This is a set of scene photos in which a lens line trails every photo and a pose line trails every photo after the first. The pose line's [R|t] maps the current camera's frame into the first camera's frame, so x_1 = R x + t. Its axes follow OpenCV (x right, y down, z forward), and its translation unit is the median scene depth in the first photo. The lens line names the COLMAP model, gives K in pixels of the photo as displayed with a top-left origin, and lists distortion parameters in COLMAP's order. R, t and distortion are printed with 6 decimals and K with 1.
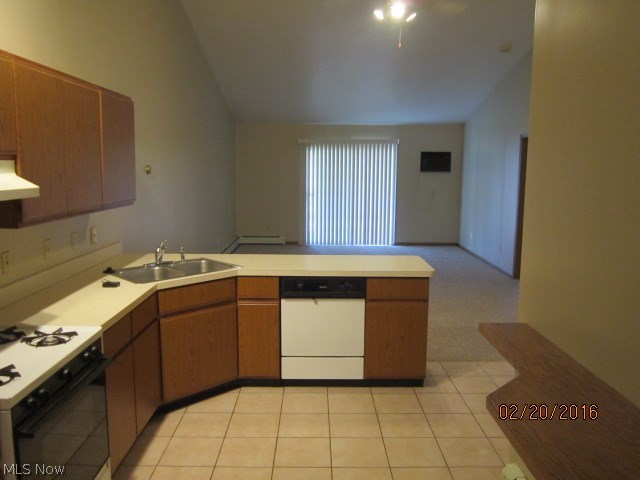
lens RADIAL K [[541.5, 0, 320.0], [0, 541.5, 240.0], [0, 0, 1]] dist [-0.008134, -0.002224]
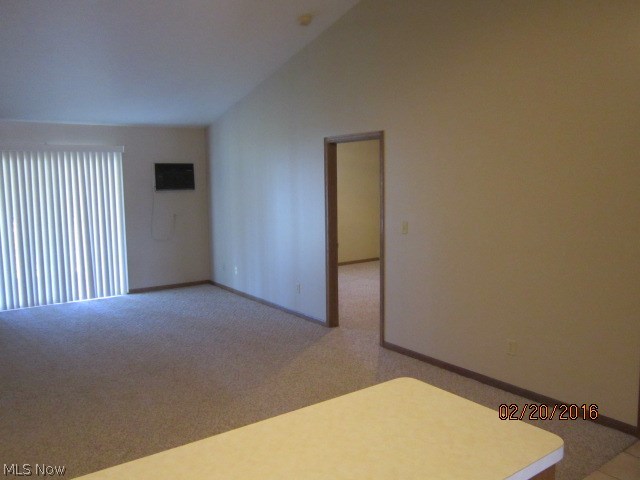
lens RADIAL K [[541.5, 0, 320.0], [0, 541.5, 240.0], [0, 0, 1]] dist [-0.008134, -0.002224]
pose [[0.821648, -0.083007, 0.563919, -0.052783], [0.097751, 0.995203, 0.004064, -0.040235], [-0.561551, 0.051784, 0.825820, 0.271800]]
